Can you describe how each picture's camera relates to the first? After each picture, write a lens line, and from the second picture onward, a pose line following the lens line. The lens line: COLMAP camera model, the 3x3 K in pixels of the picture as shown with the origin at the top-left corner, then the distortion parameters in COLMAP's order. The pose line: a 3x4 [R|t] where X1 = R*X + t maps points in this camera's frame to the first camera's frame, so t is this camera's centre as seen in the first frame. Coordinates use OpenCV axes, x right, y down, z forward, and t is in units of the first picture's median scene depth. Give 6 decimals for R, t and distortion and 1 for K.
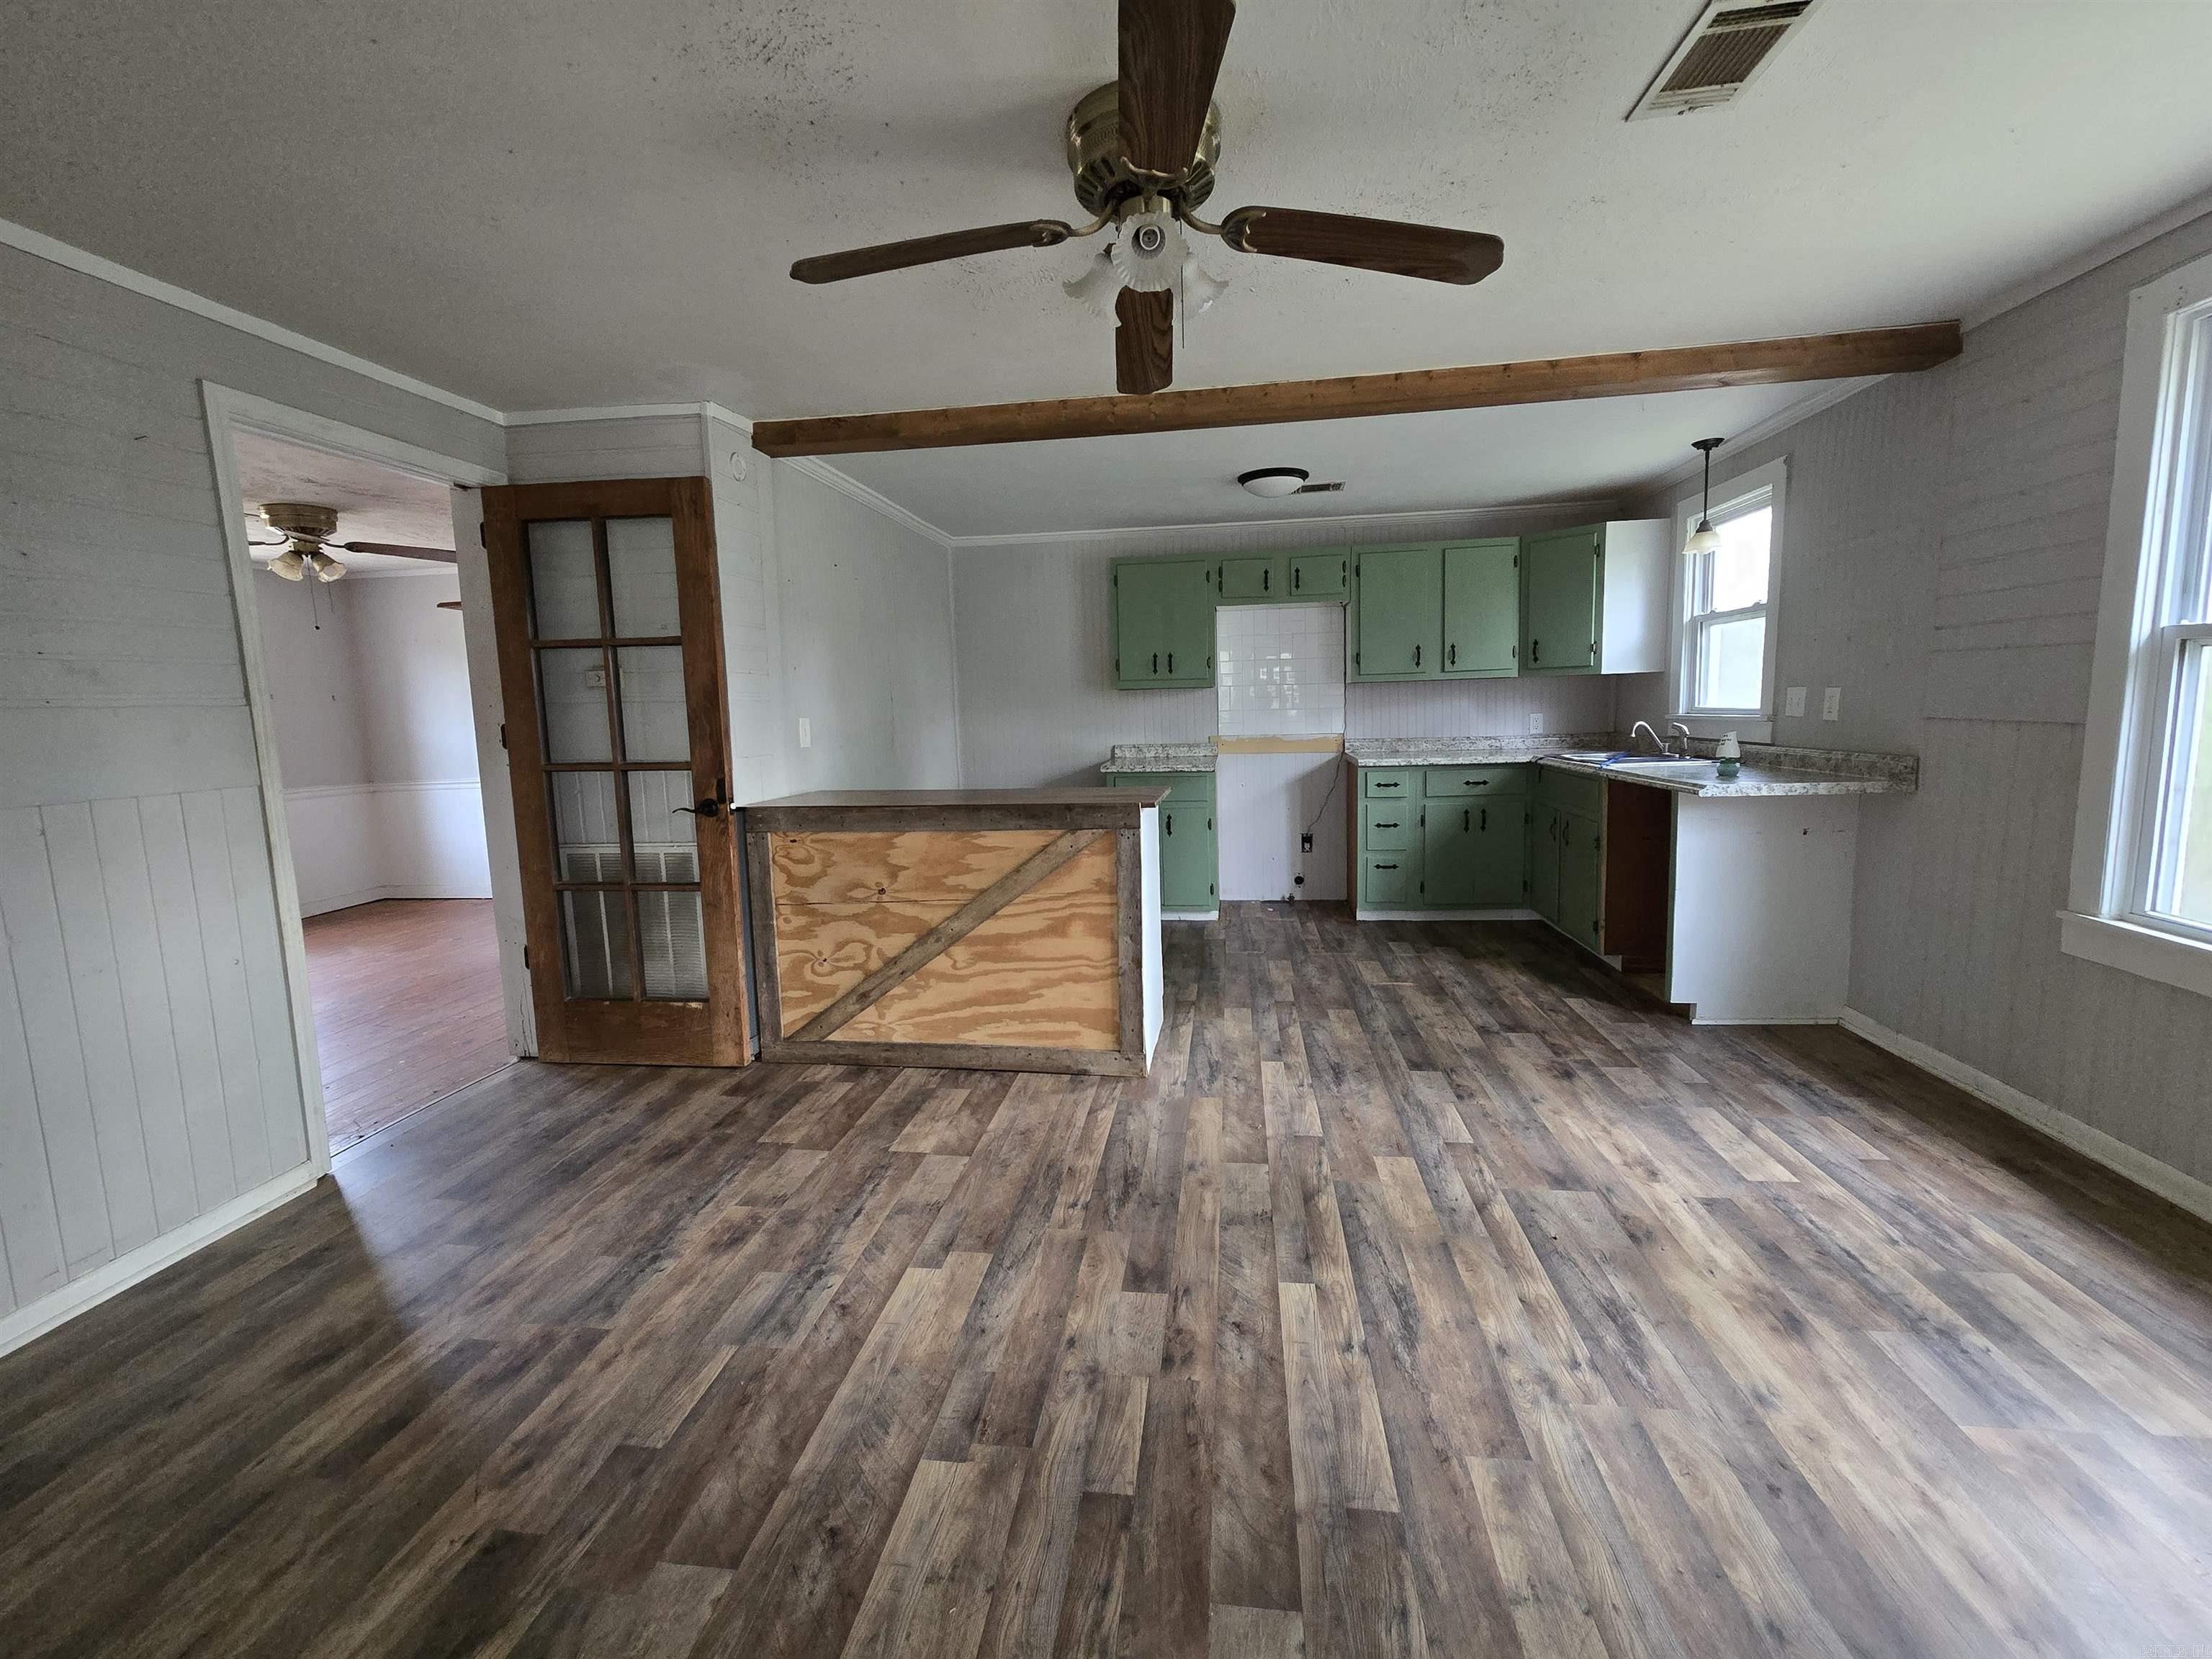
lens RADIAL K [[909.8, 0, 1109.4], [0, 909.8, 817.4], [0, 0, 1]] dist [-0.003130, 0.001600]
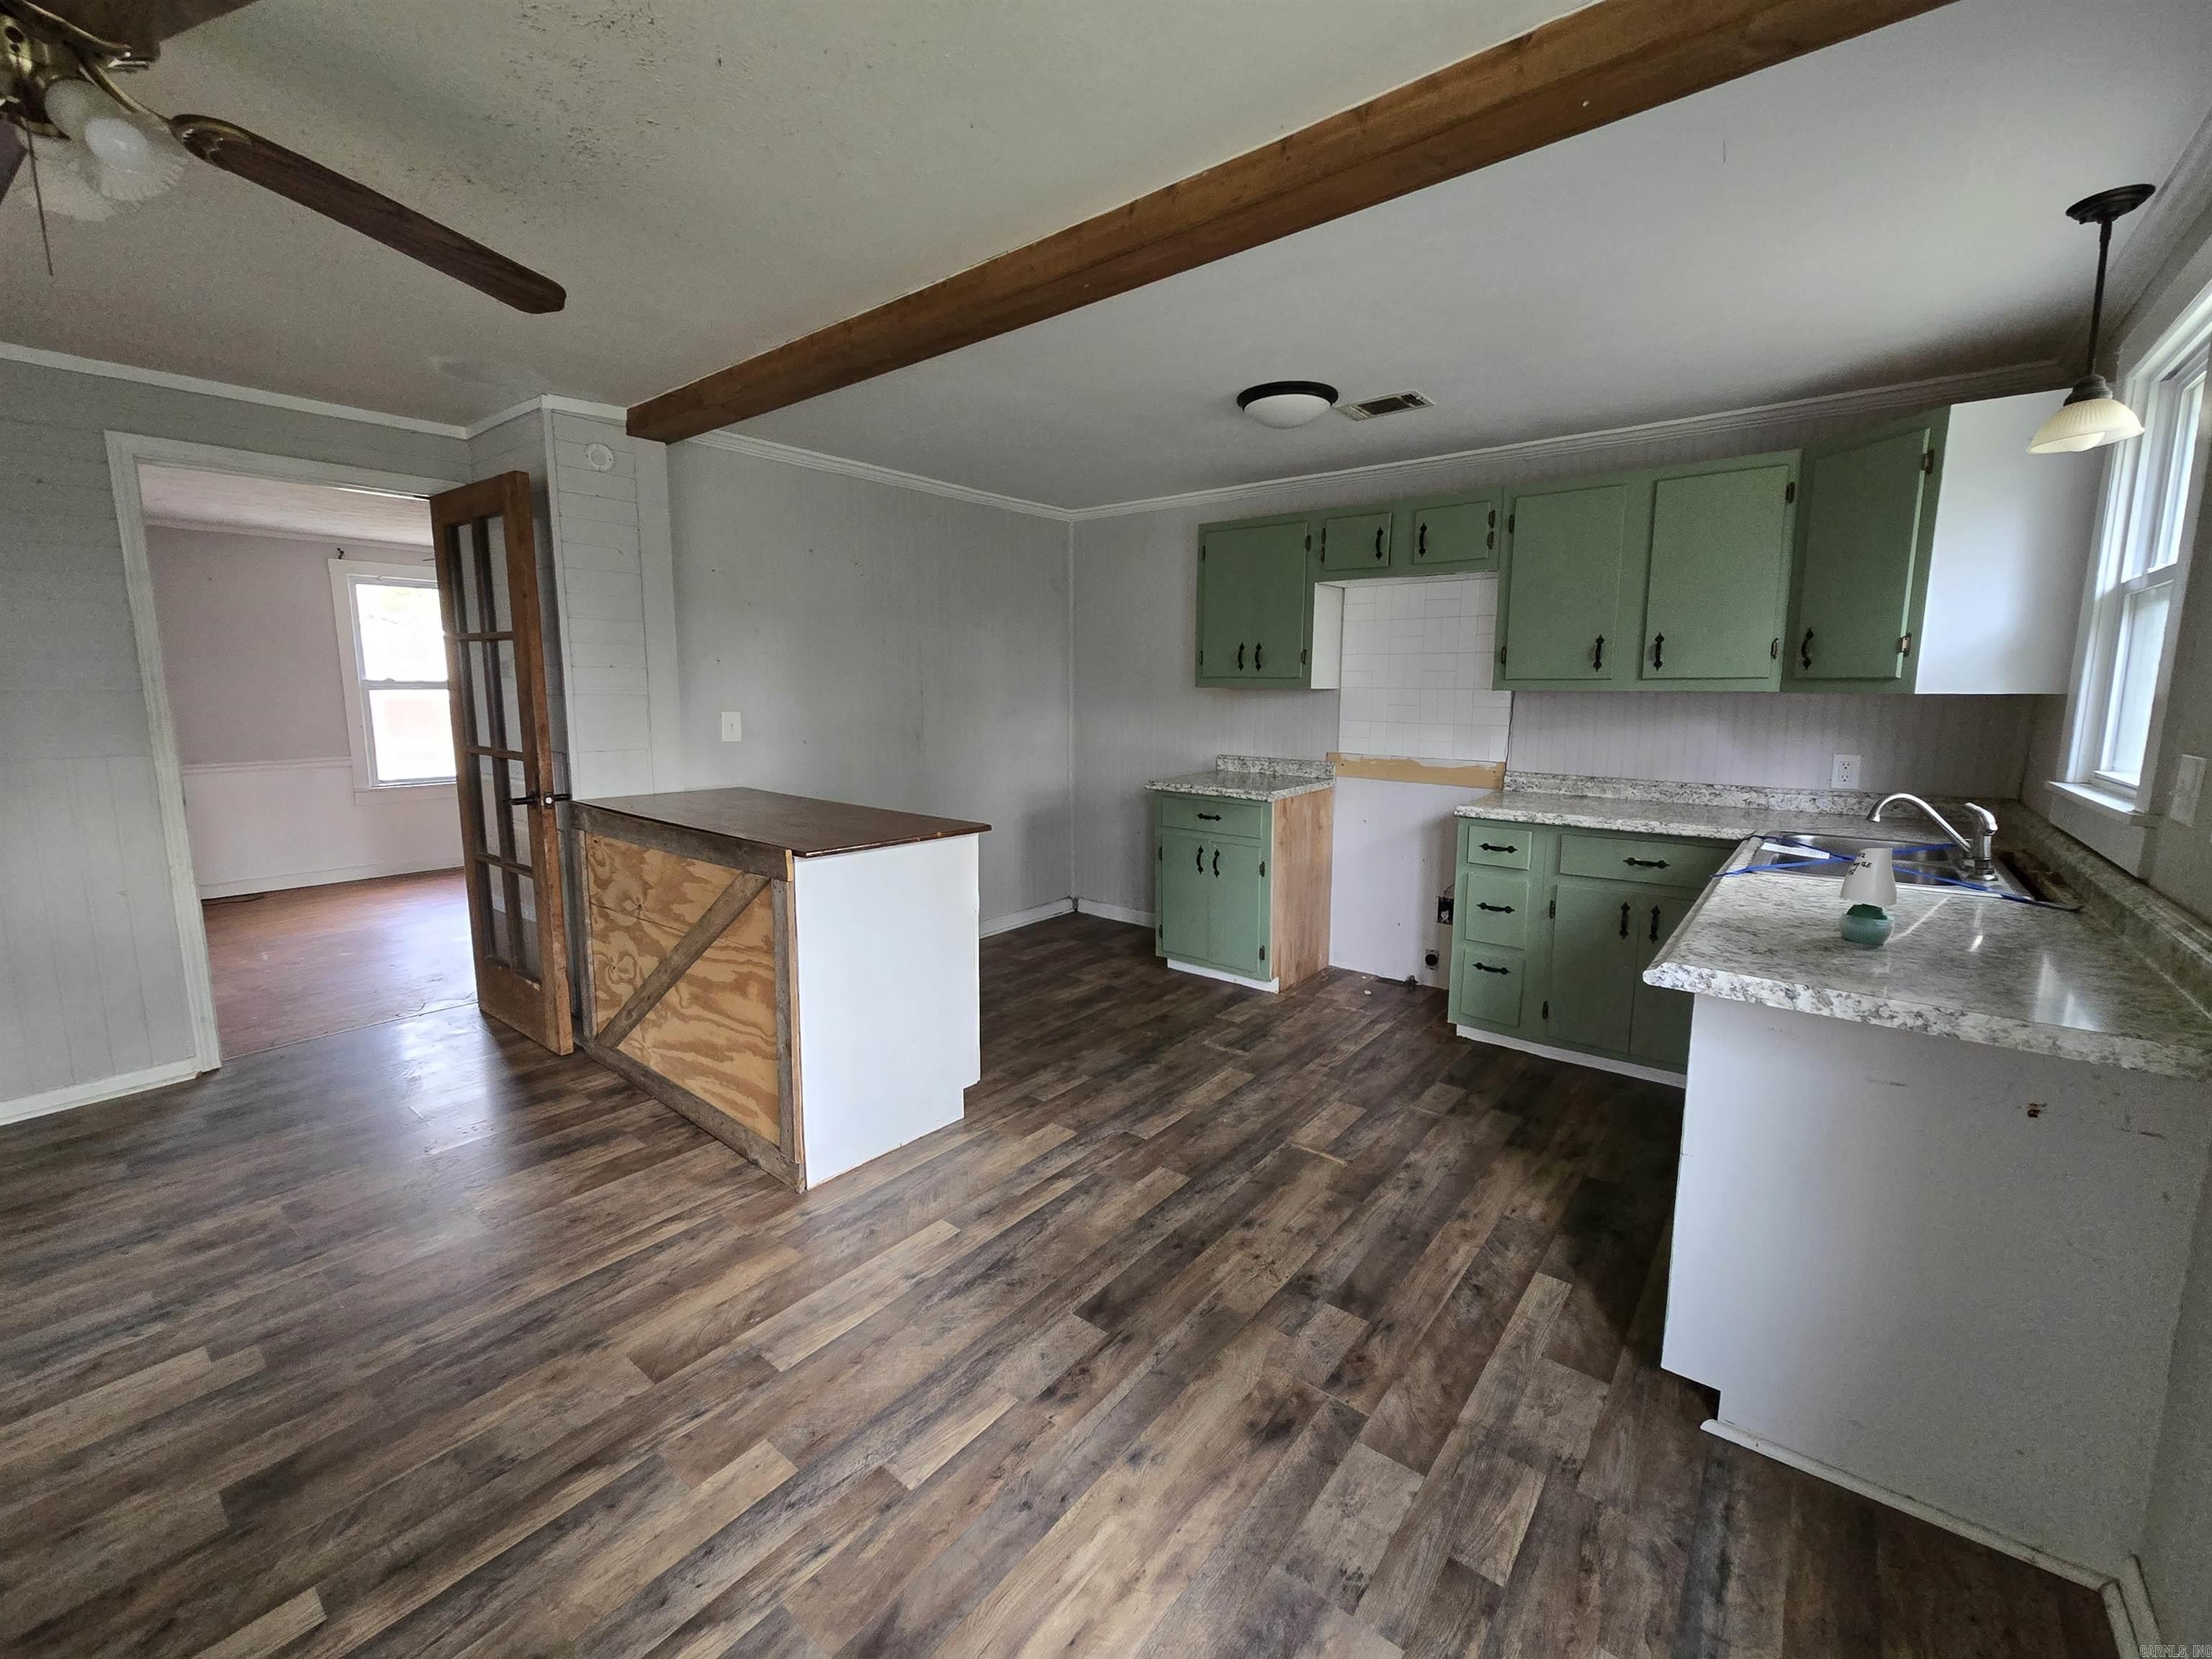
lens RADIAL K [[909.8, 0, 1109.6], [0, 909.8, 819.9], [0, 0, 1]] dist [-0.003130, 0.001600]
pose [[0.856507, 0.108757, -0.504548, 0.708417], [-0.093899, 0.994068, 0.054874, -0.118338], [0.507523, 0.000377, 0.861638, 0.506531]]
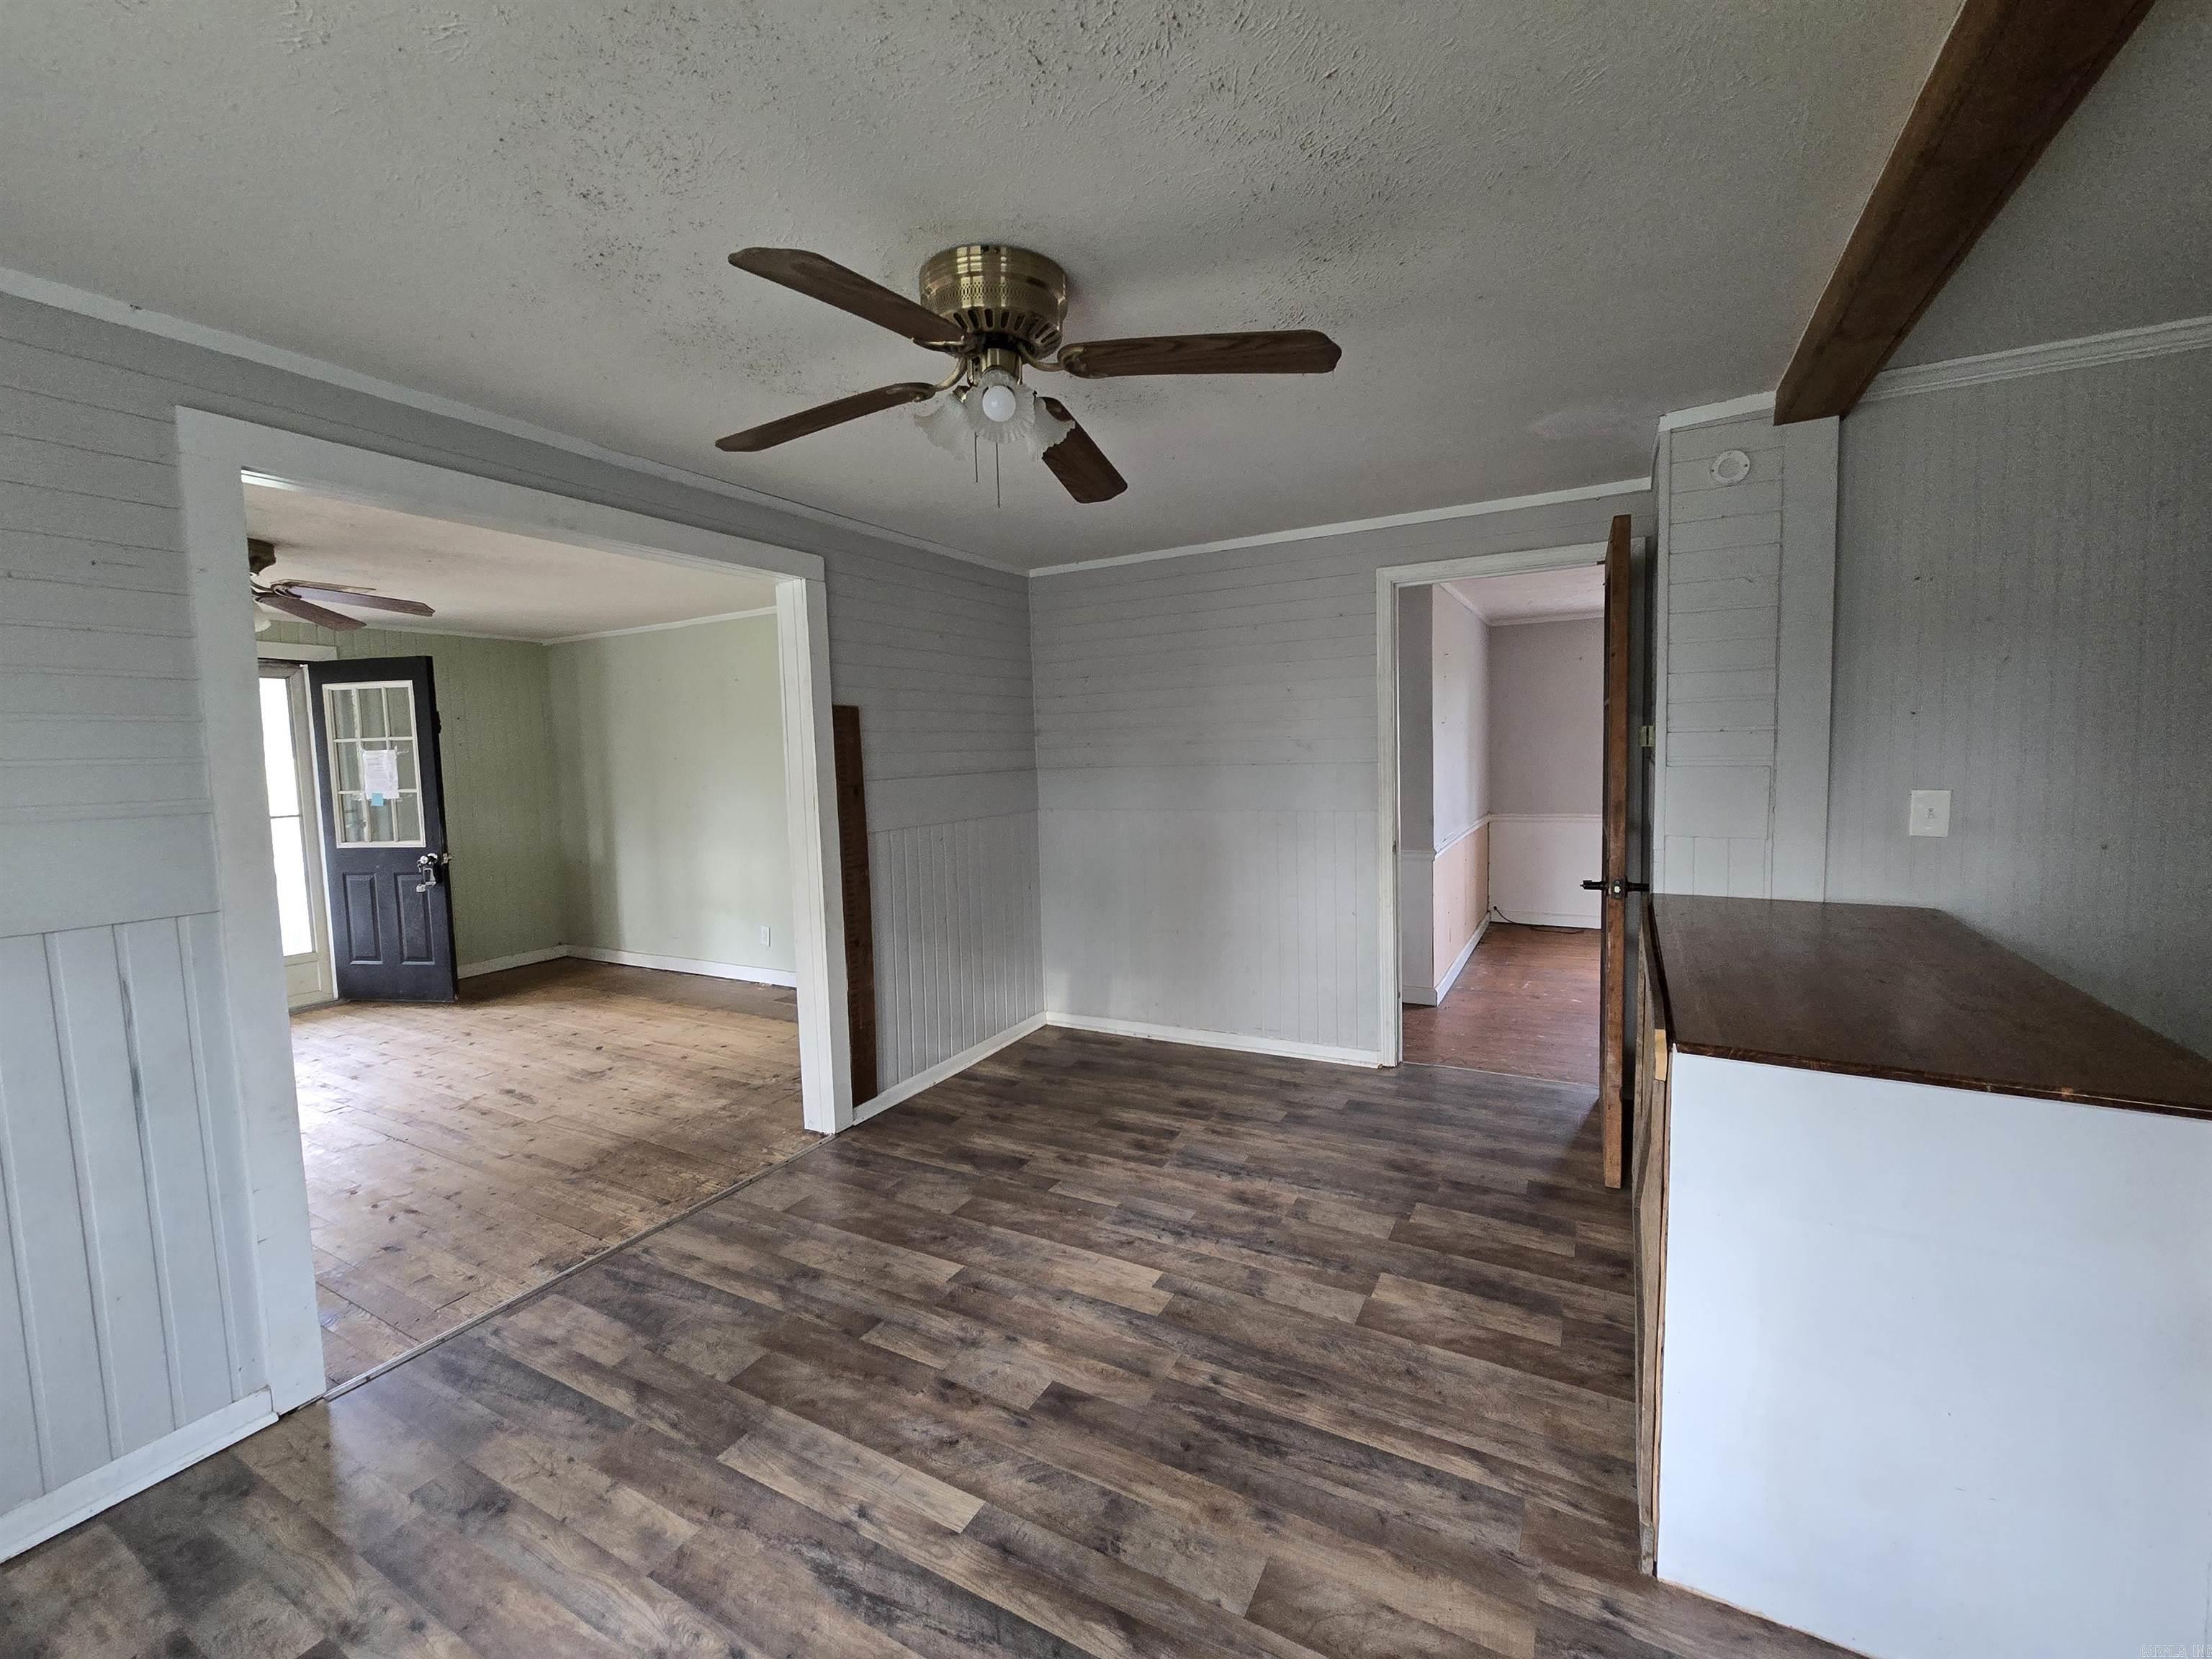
lens RADIAL K [[909.8, 0, 1108.7], [0, 909.8, 818.2], [0, 0, 1]] dist [-0.003130, 0.001600]
pose [[-0.355431, 0.109468, -0.928270, 0.623678], [-0.080696, 0.985817, 0.147153, -0.189138], [0.931213, 0.127210, -0.341556, 0.942636]]
